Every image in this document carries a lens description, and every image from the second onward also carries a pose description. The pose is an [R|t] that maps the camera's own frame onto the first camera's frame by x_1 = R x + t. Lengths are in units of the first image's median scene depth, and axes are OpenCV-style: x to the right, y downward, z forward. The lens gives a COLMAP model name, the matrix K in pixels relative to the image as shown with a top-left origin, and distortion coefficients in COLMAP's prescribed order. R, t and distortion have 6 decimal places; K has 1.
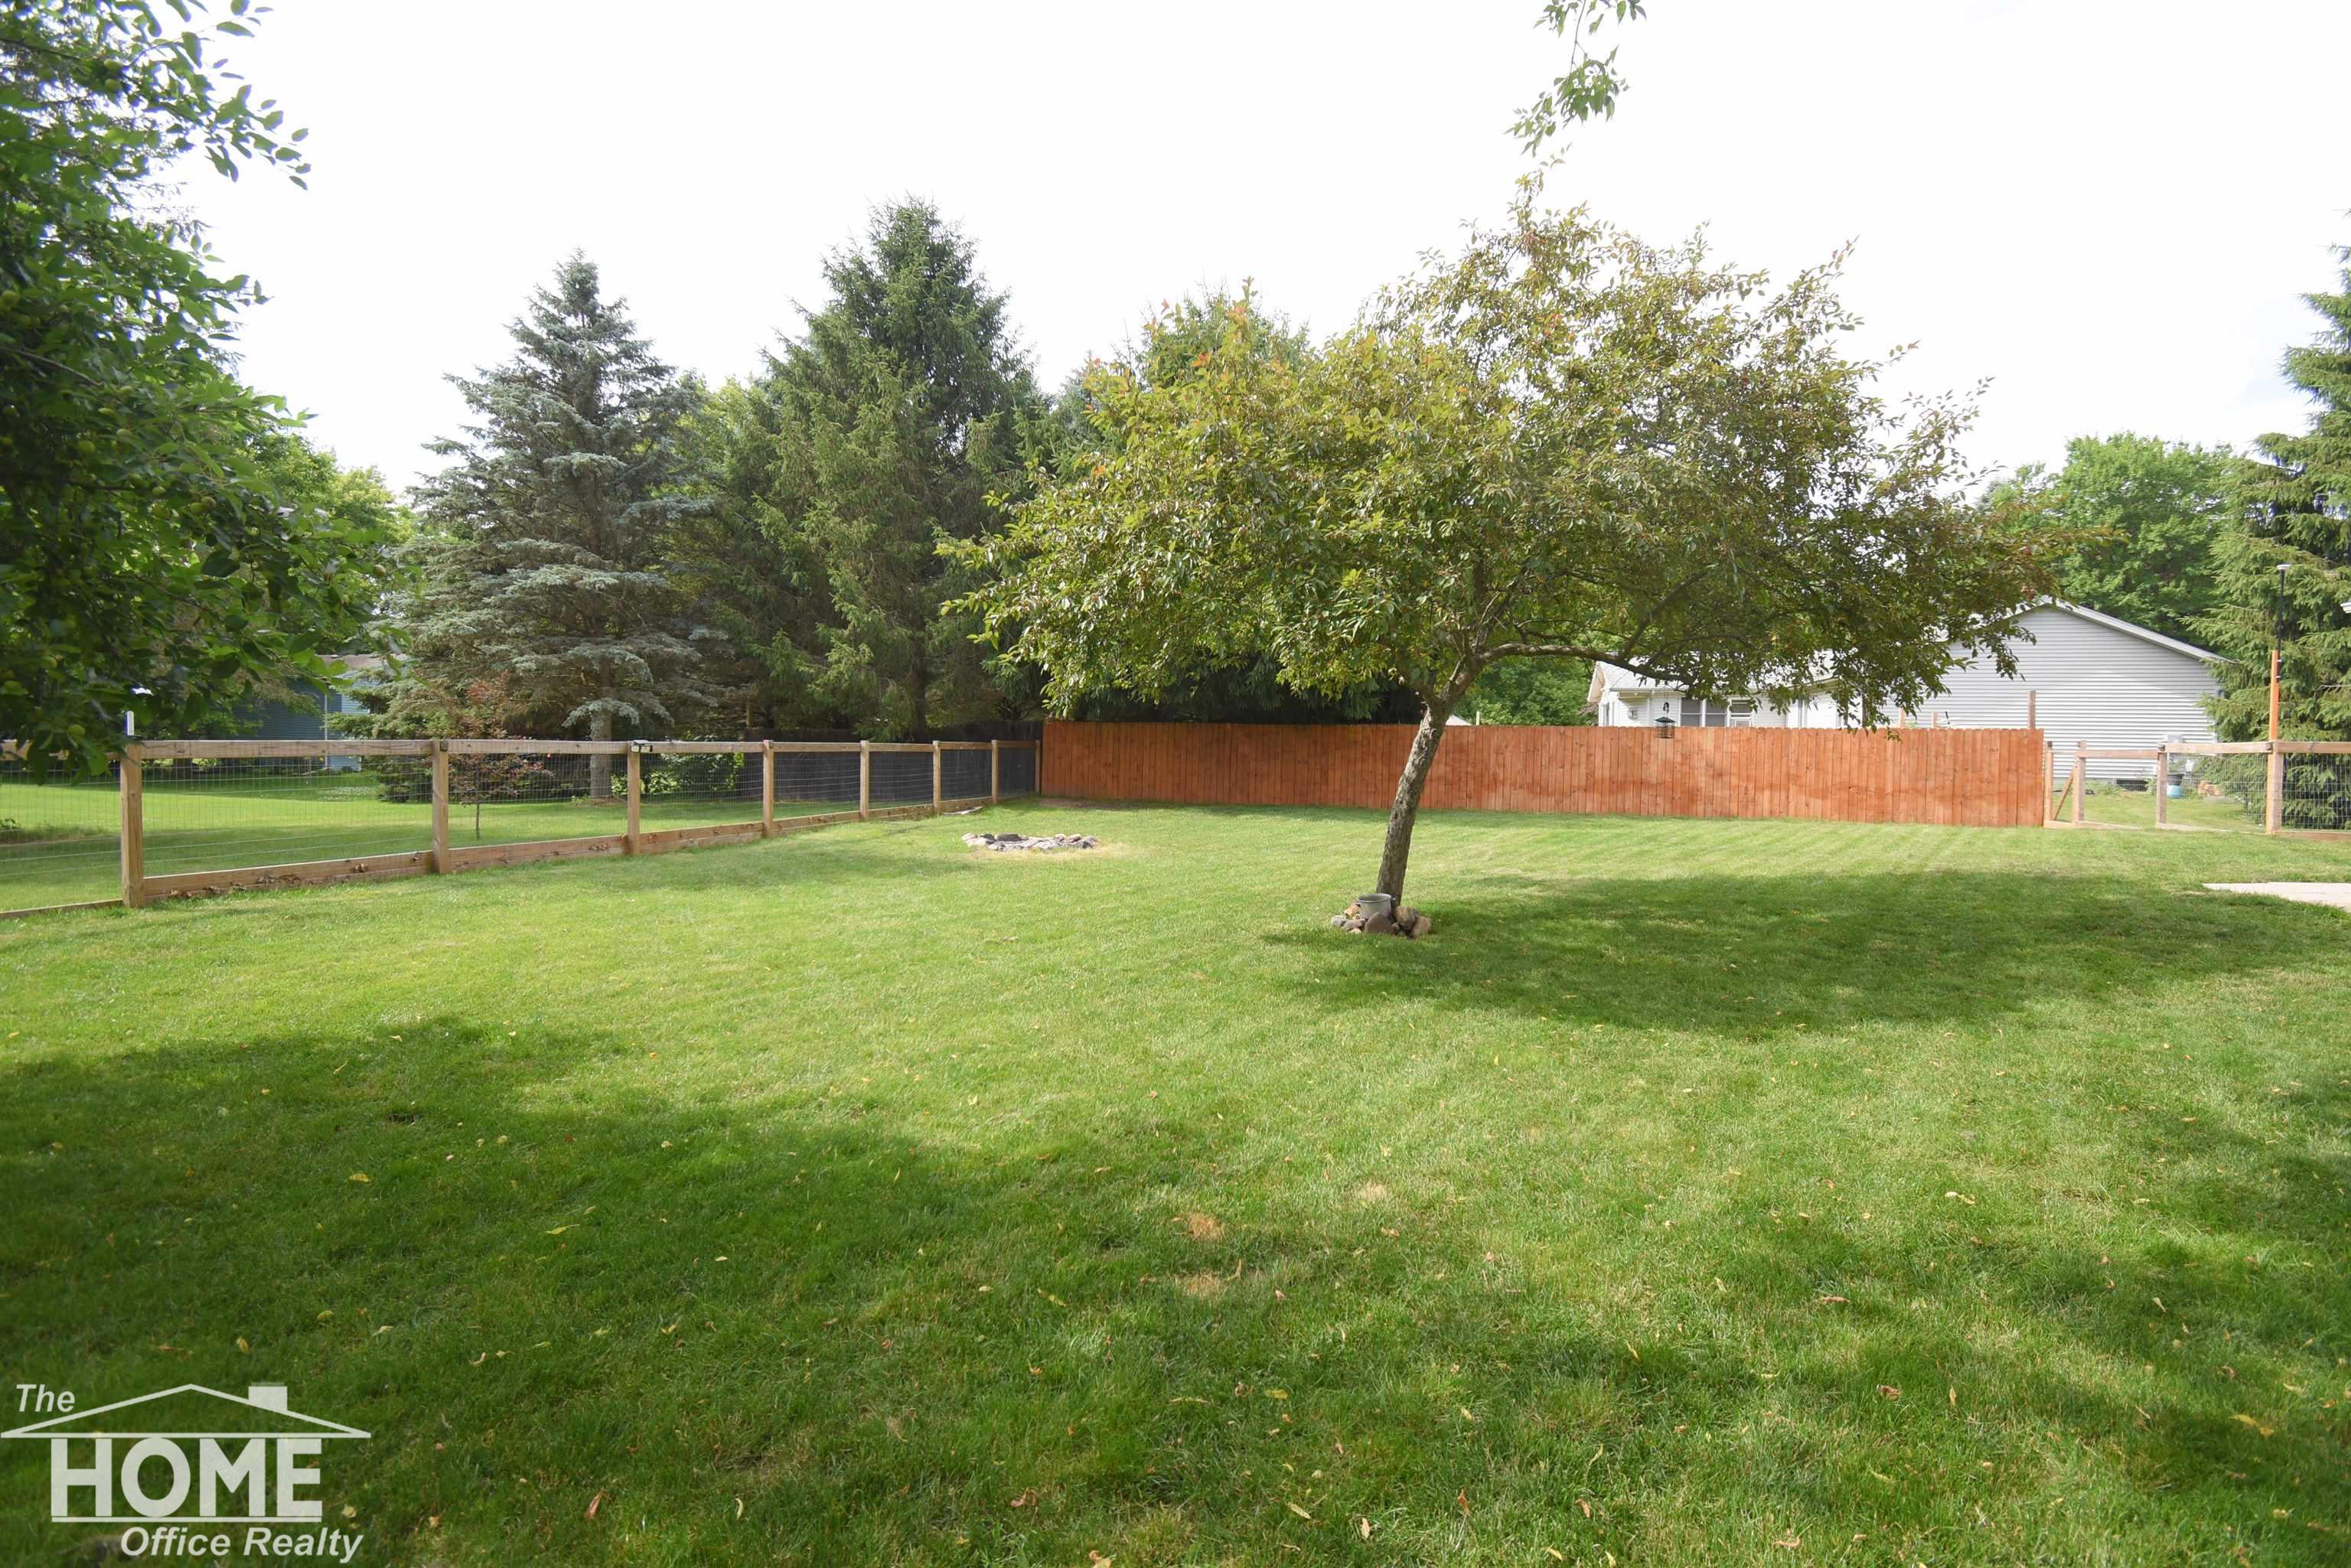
lens RADIAL K [[1048.0, 0, 1179.1], [0, 1048.0, 788.4], [0, 0, 1]] dist [-0.005156, -0.001318]
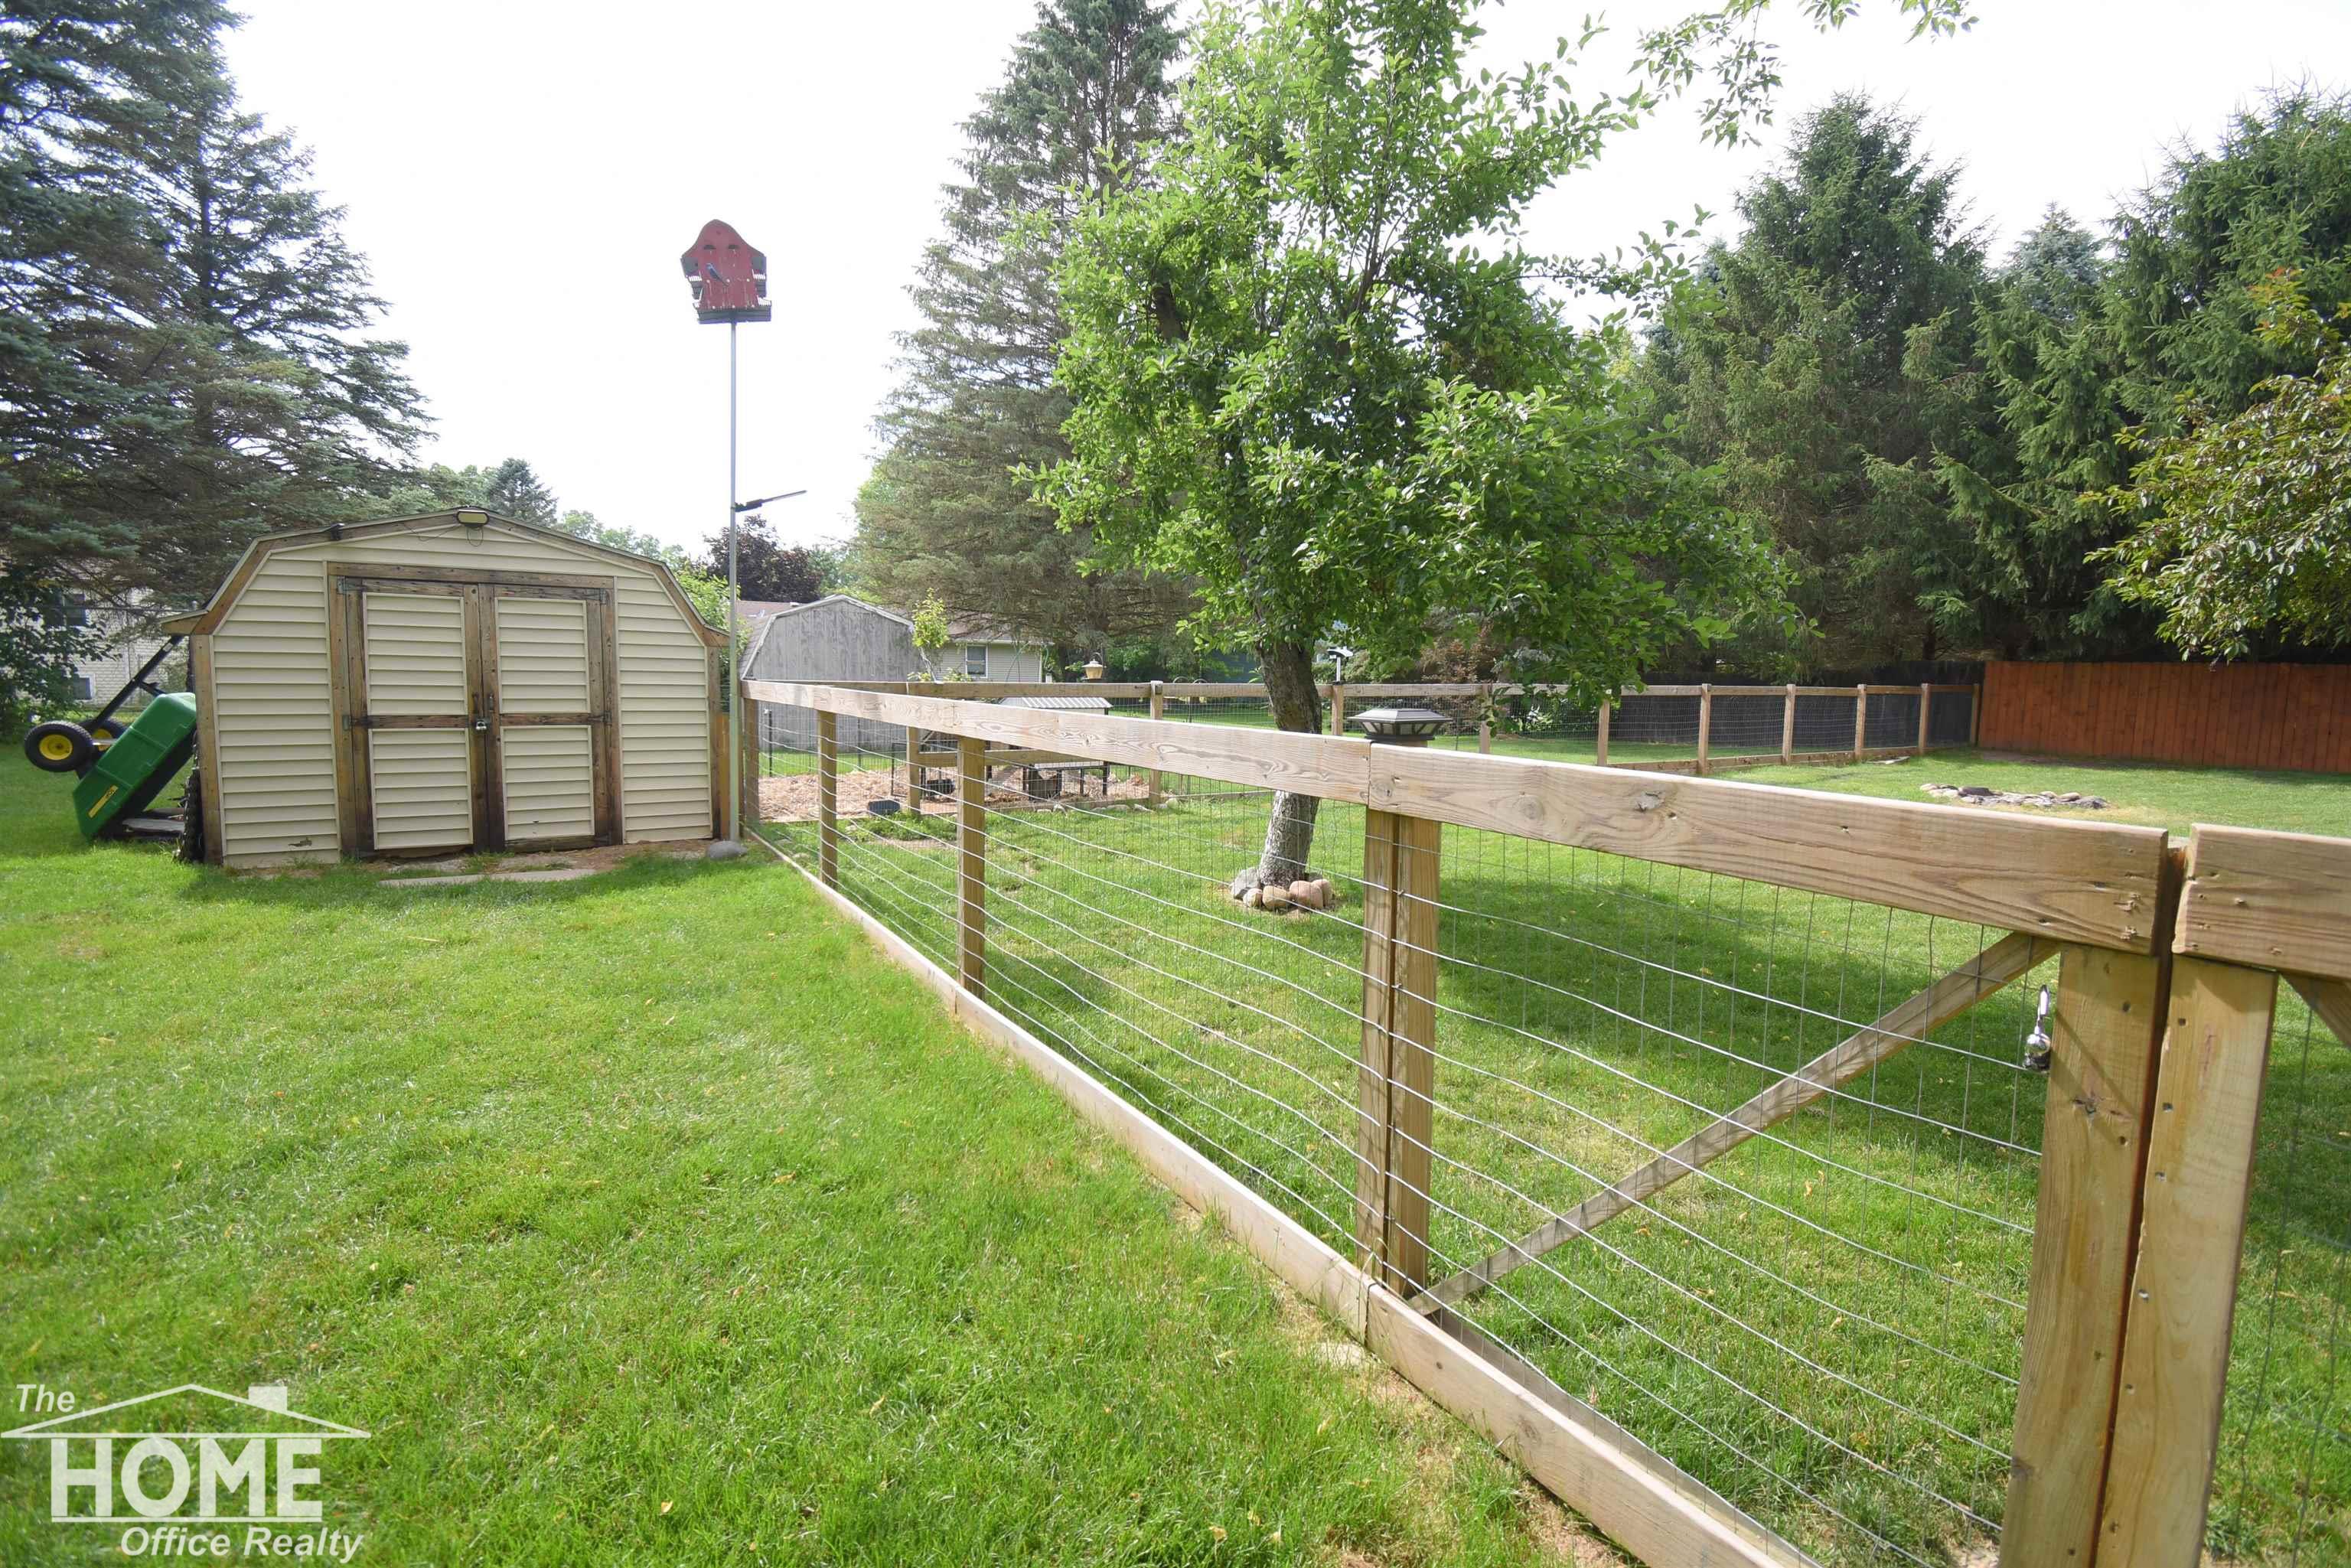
lens RADIAL K [[1048.0, 0, 1171.9], [0, 1048.0, 776.0], [0, 0, 1]] dist [-0.005156, -0.001318]
pose [[0.748998, 0.057672, -0.660058, -0.060214], [-0.030127, 0.998139, 0.053025, 0.004680], [0.661887, -0.019830, 0.749341, -0.098518]]
